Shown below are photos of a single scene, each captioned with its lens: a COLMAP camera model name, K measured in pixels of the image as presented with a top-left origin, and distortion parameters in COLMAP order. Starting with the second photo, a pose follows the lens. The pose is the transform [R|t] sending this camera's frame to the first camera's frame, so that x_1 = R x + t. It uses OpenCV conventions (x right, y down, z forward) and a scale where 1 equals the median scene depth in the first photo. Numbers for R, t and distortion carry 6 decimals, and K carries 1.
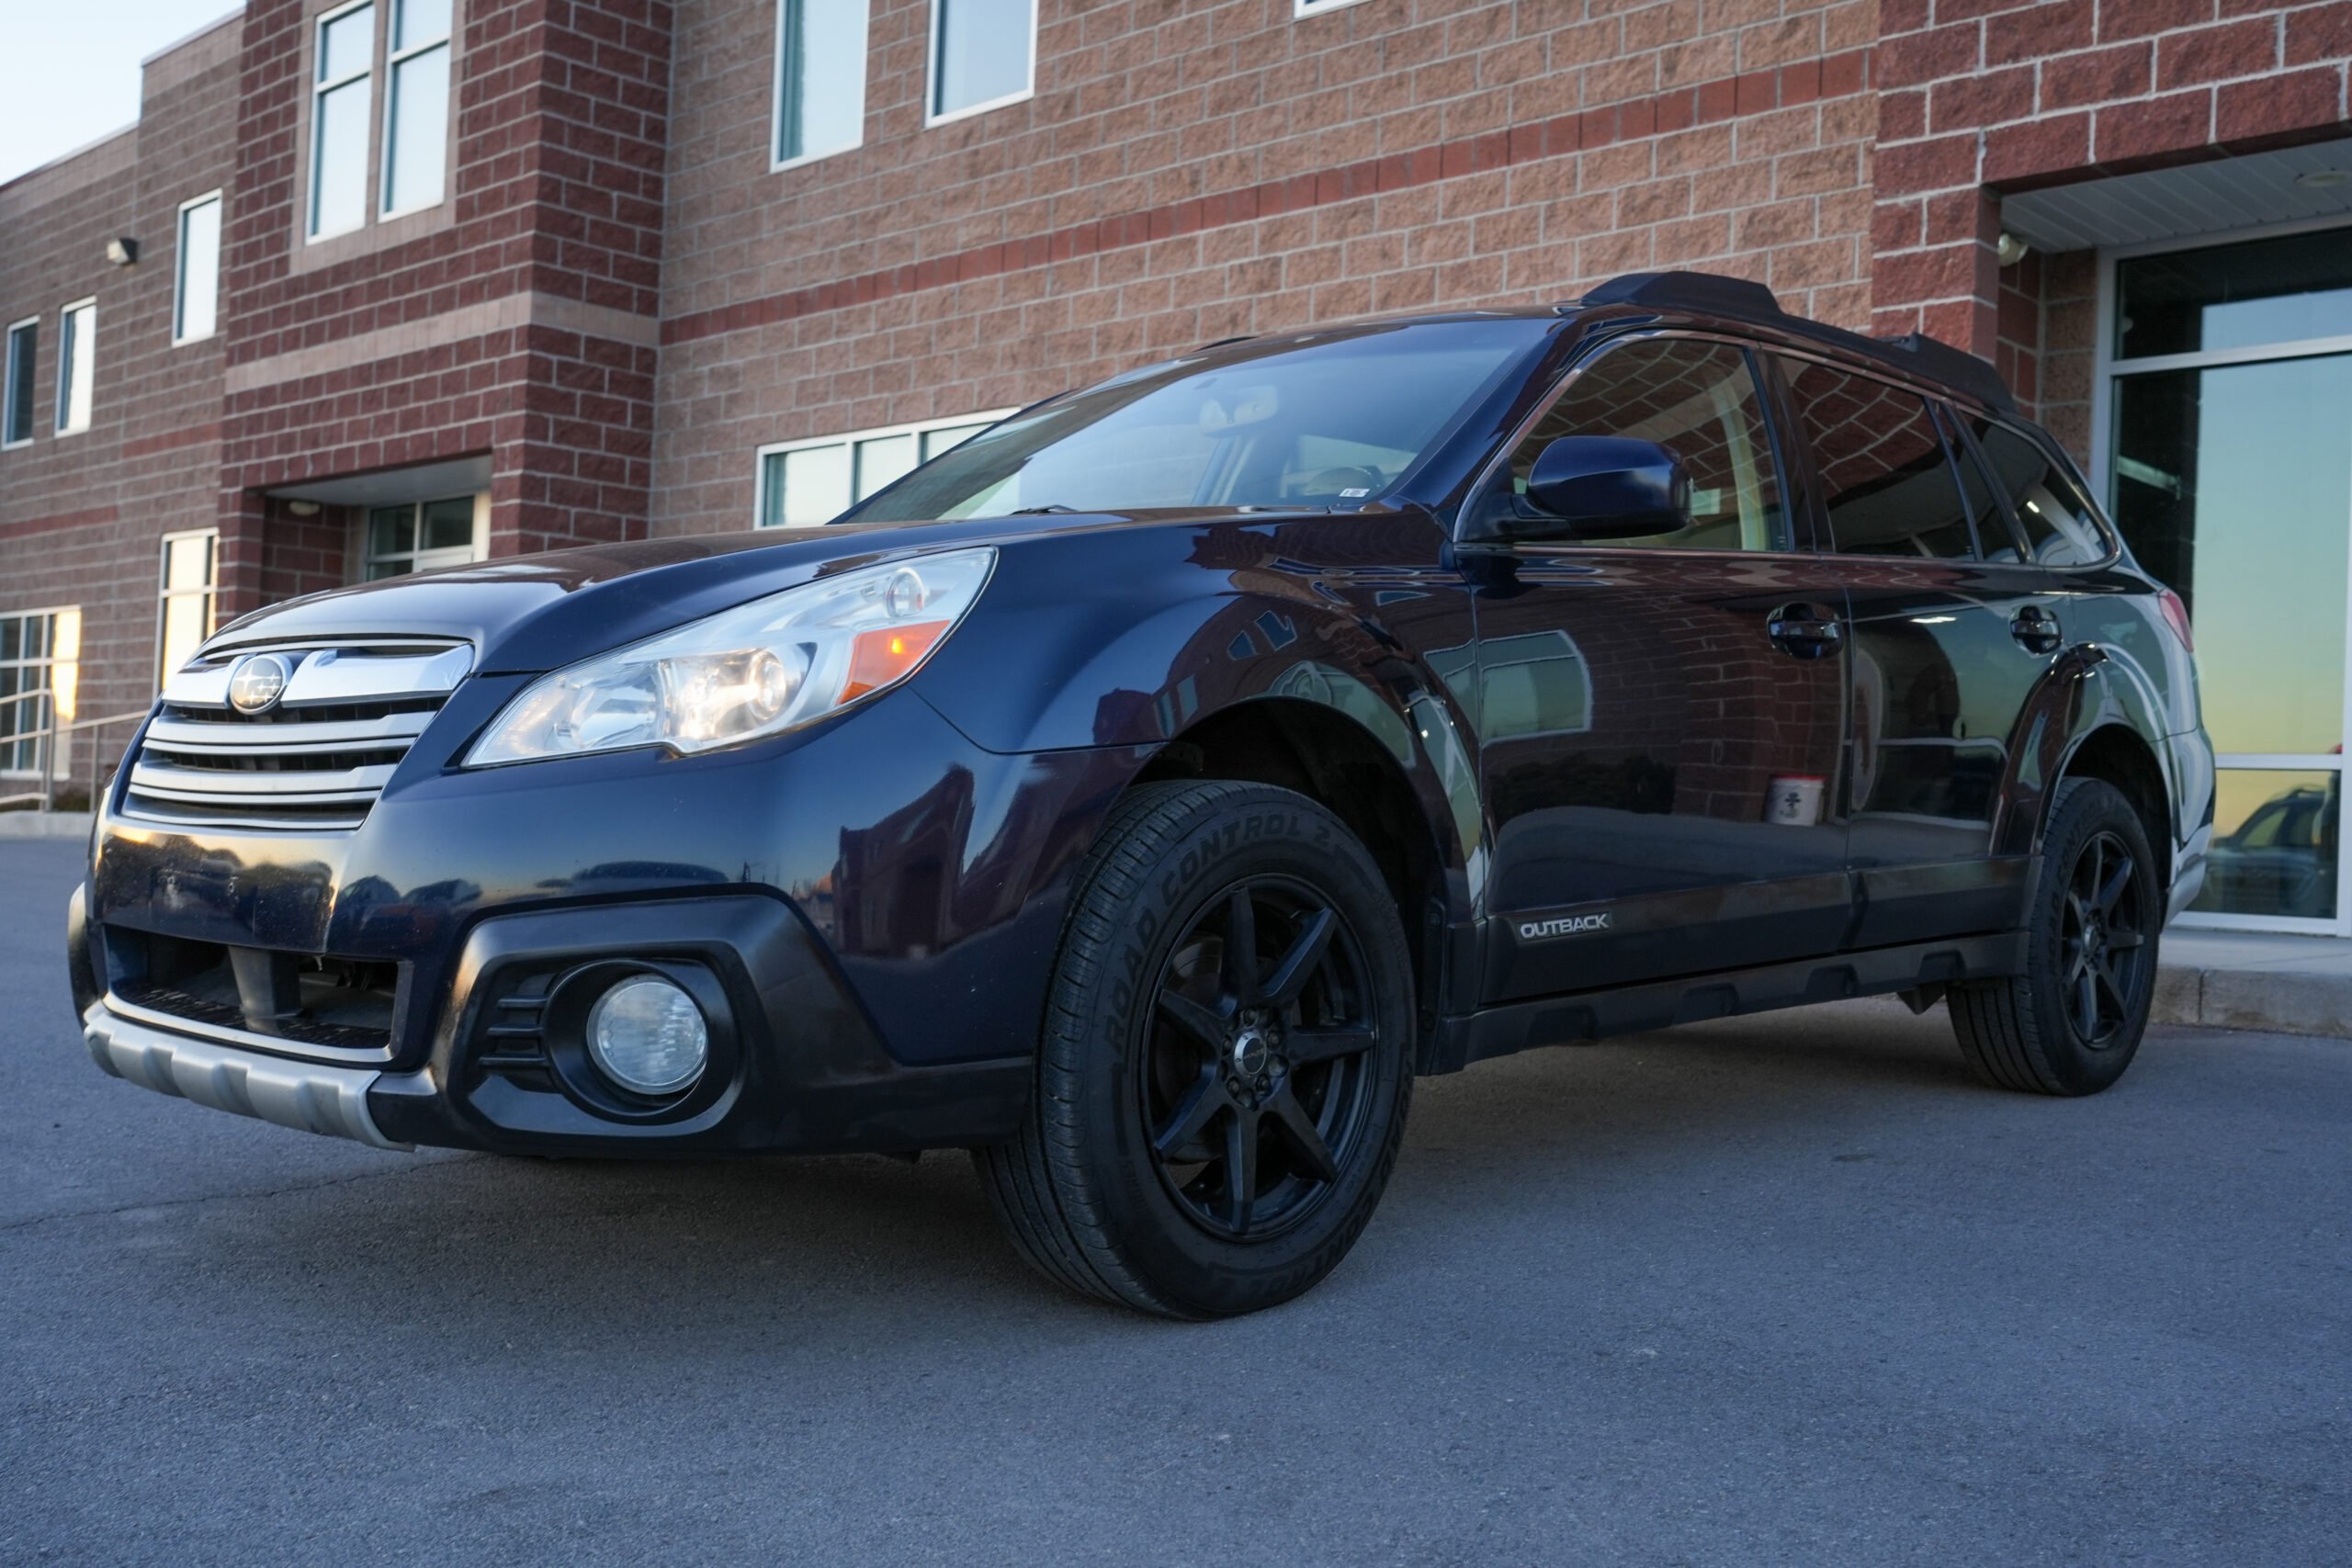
lens RADIAL K [[2272.6, 0, 1176.2], [0, 2272.6, 782.5], [0, 0, 1]] dist [-0.004680, 0.000000]
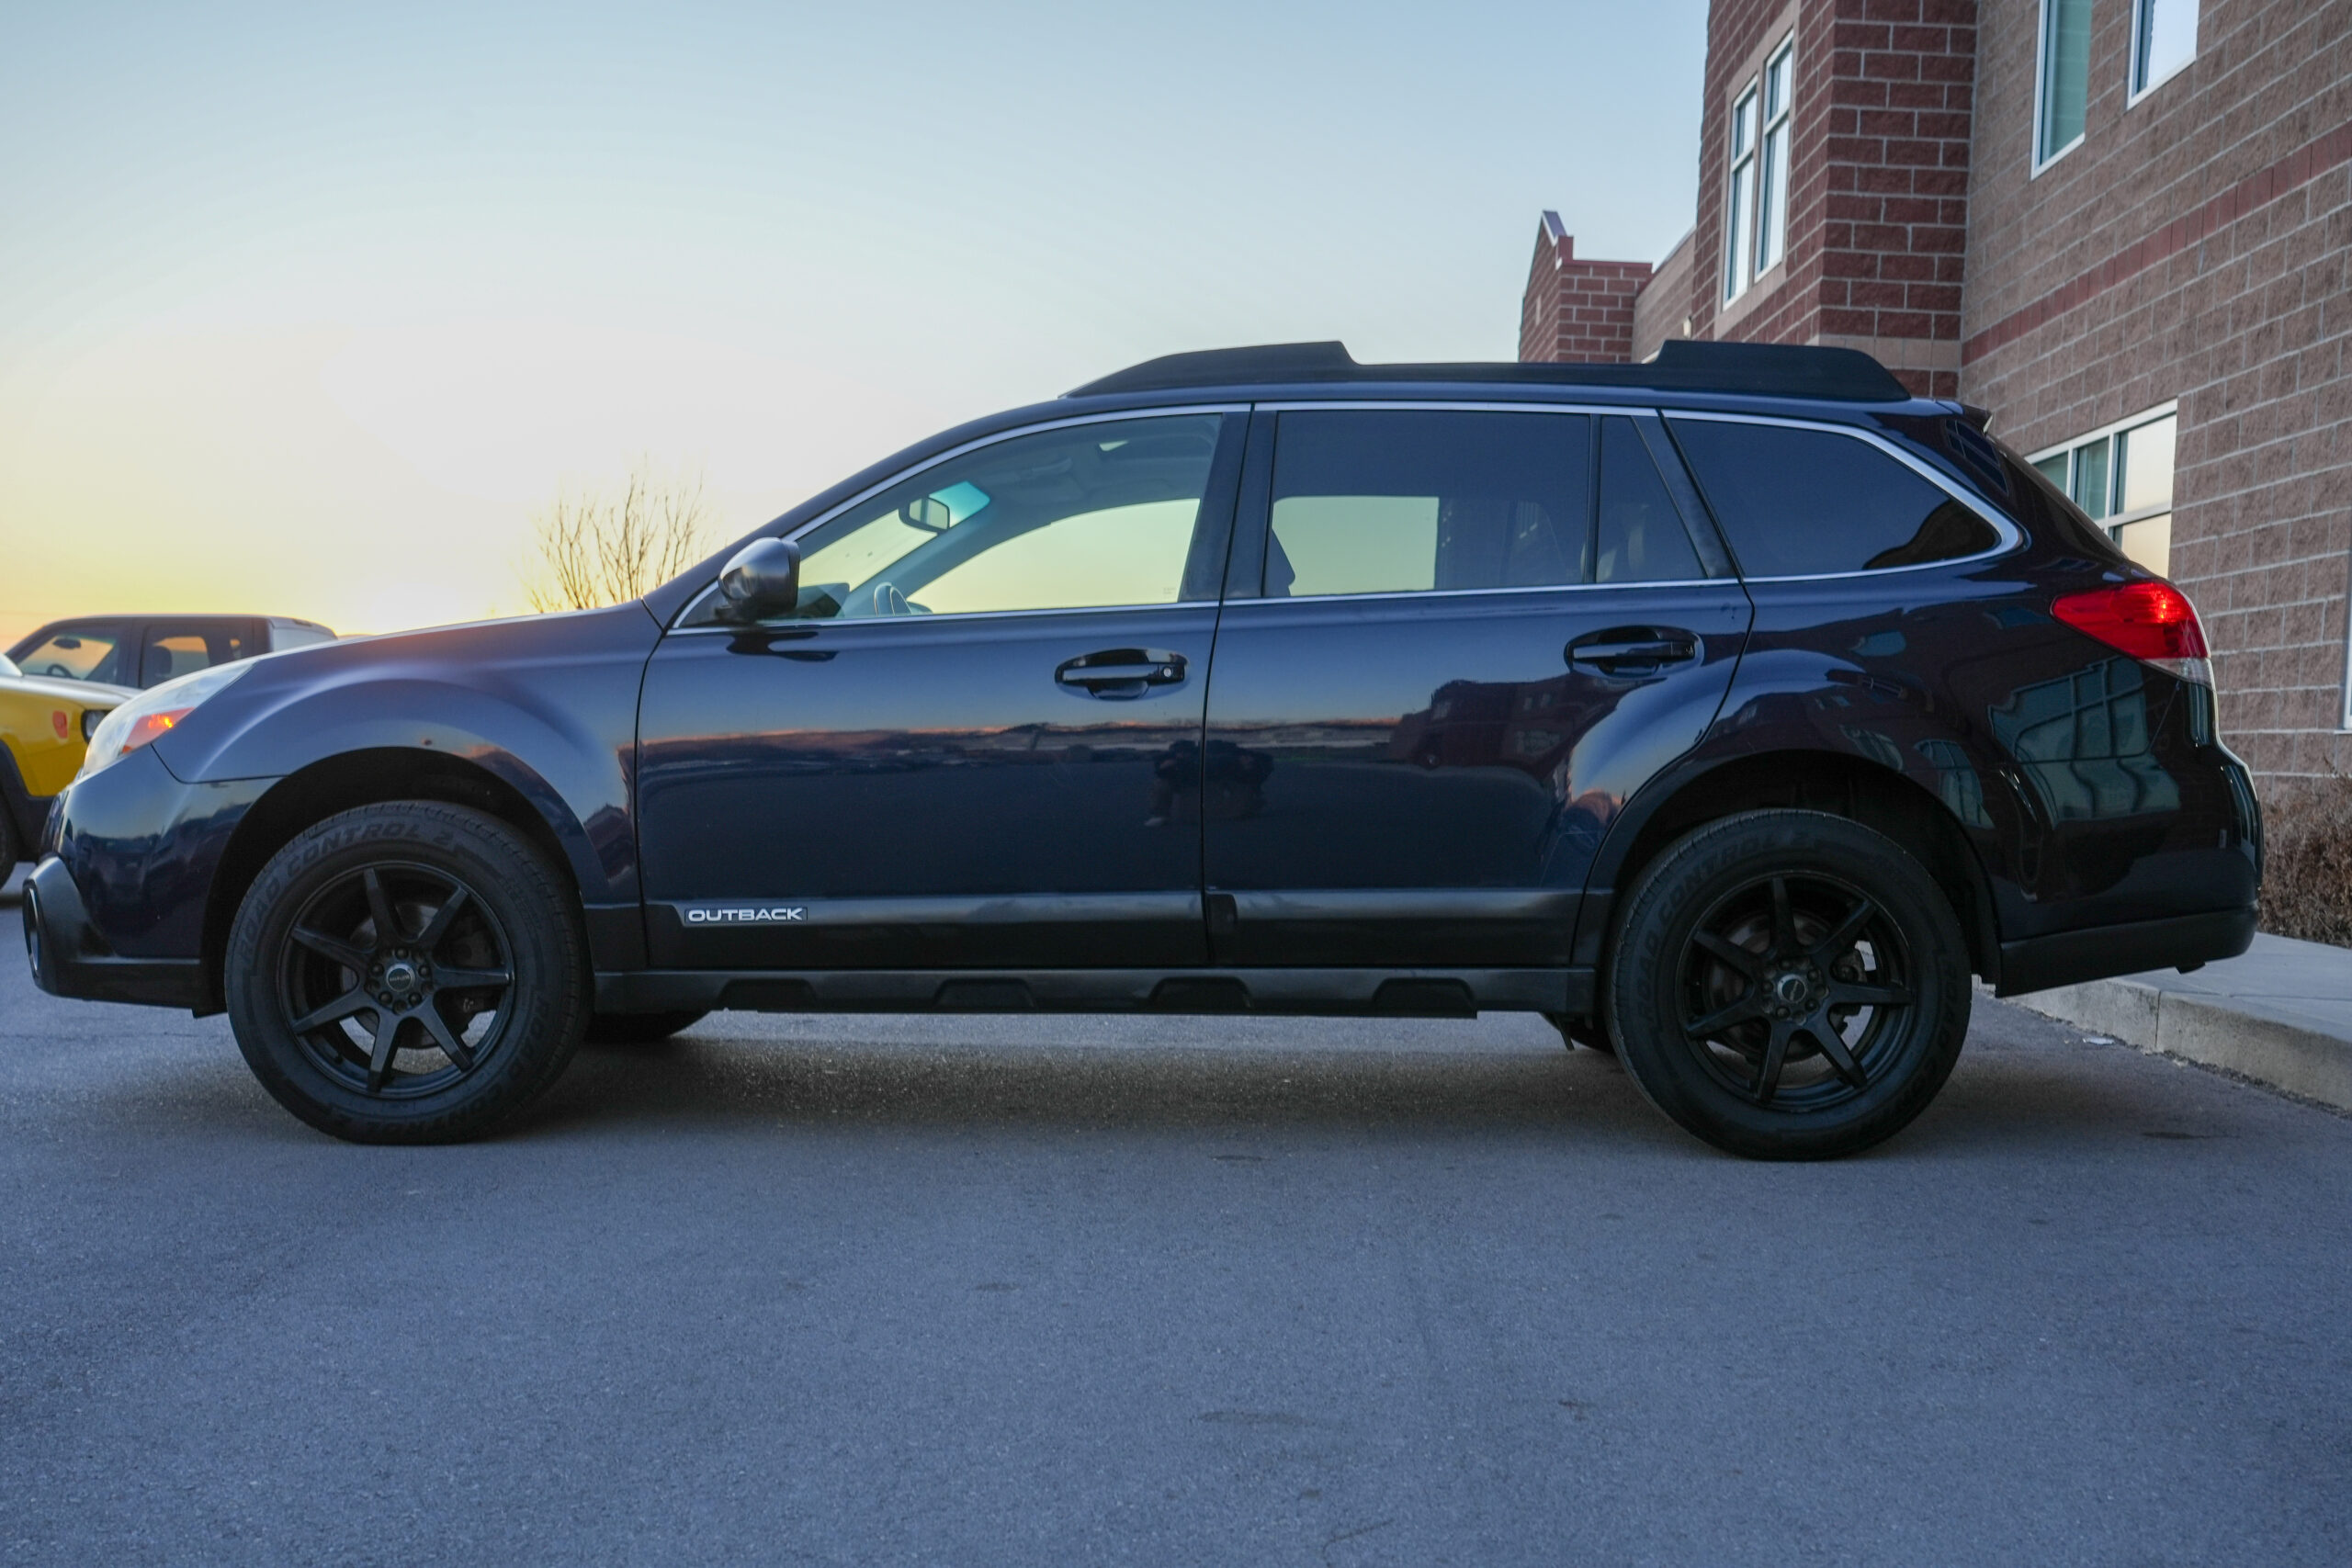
lens RADIAL K [[2272.6, 0, 1180.8], [0, 2272.6, 783.2], [0, 0, 1]] dist [-0.004680, 0.000000]
pose [[0.679784, 0.003527, -0.733404, 0.415833], [-0.008194, 0.999963, -0.002785, -0.003437], [0.733367, 0.007903, 0.679787, 0.094979]]
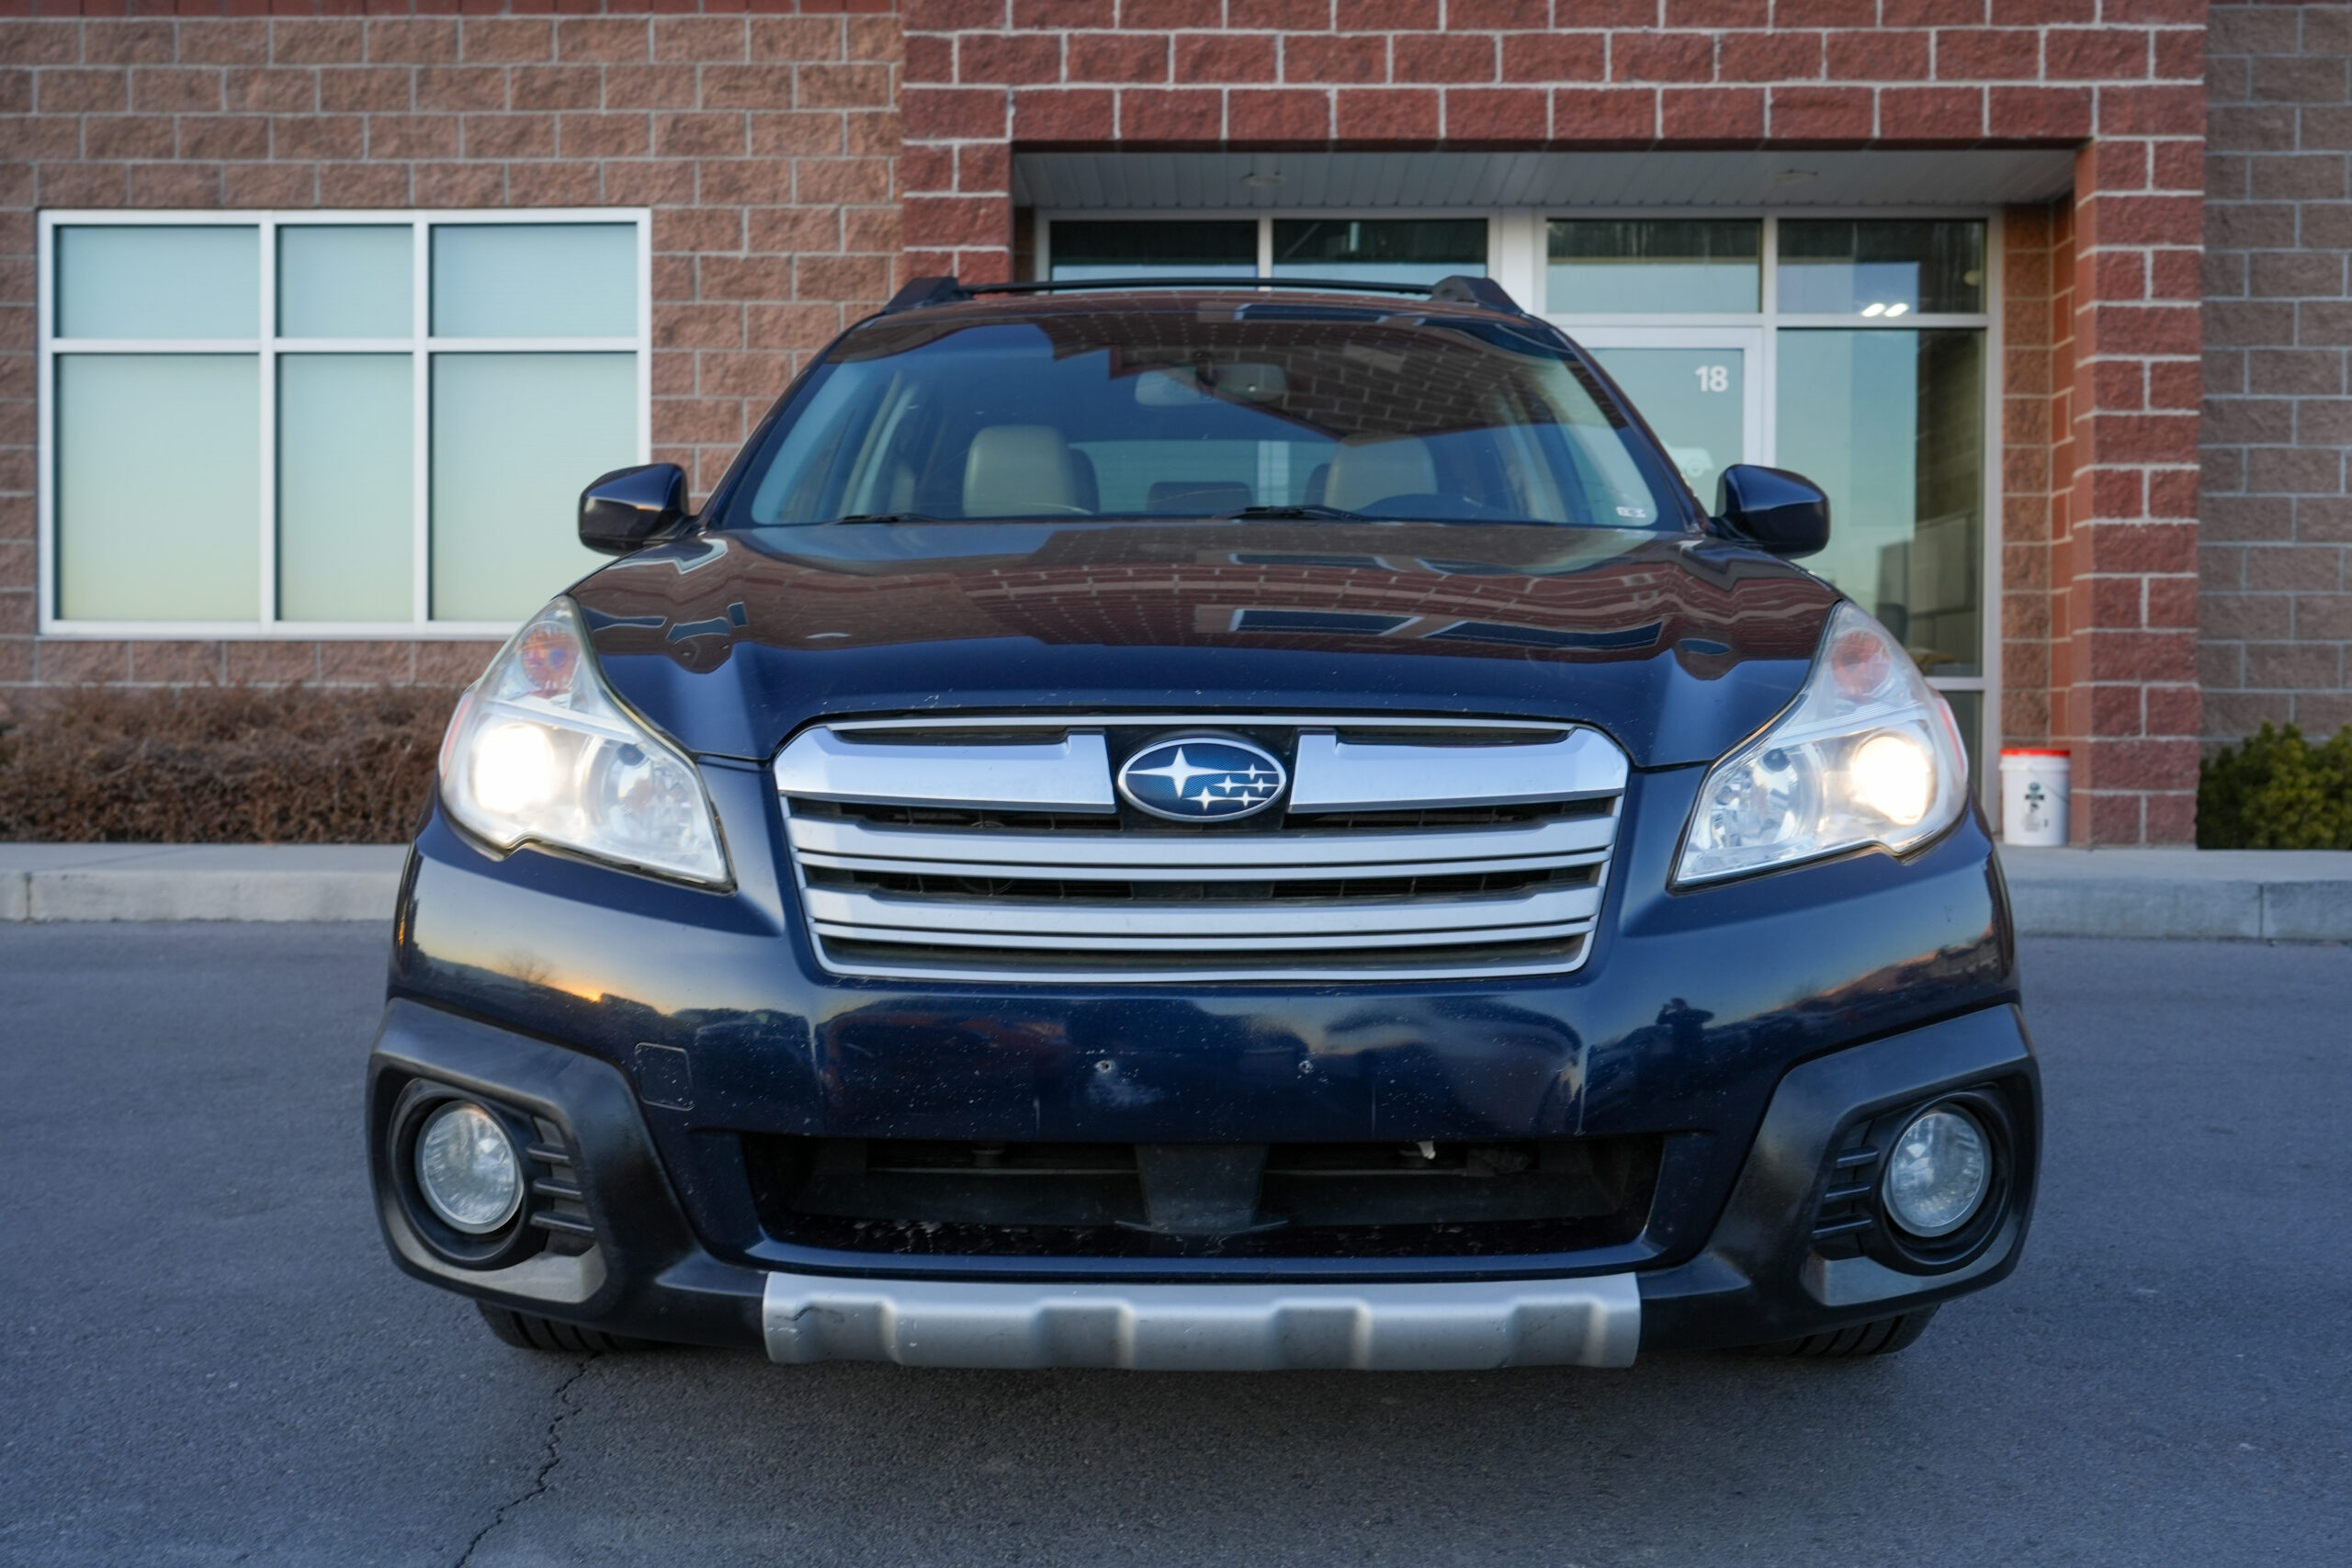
lens RADIAL K [[2272.6, 0, 1178.9], [0, 2272.6, 784.6], [0, 0, 1]] dist [-0.004680, 0.000000]
pose [[0.729314, -0.053753, 0.682065, -0.248364], [0.014887, 0.997920, 0.062728, -0.023979], [-0.684018, -0.035595, 0.728597, 0.131538]]
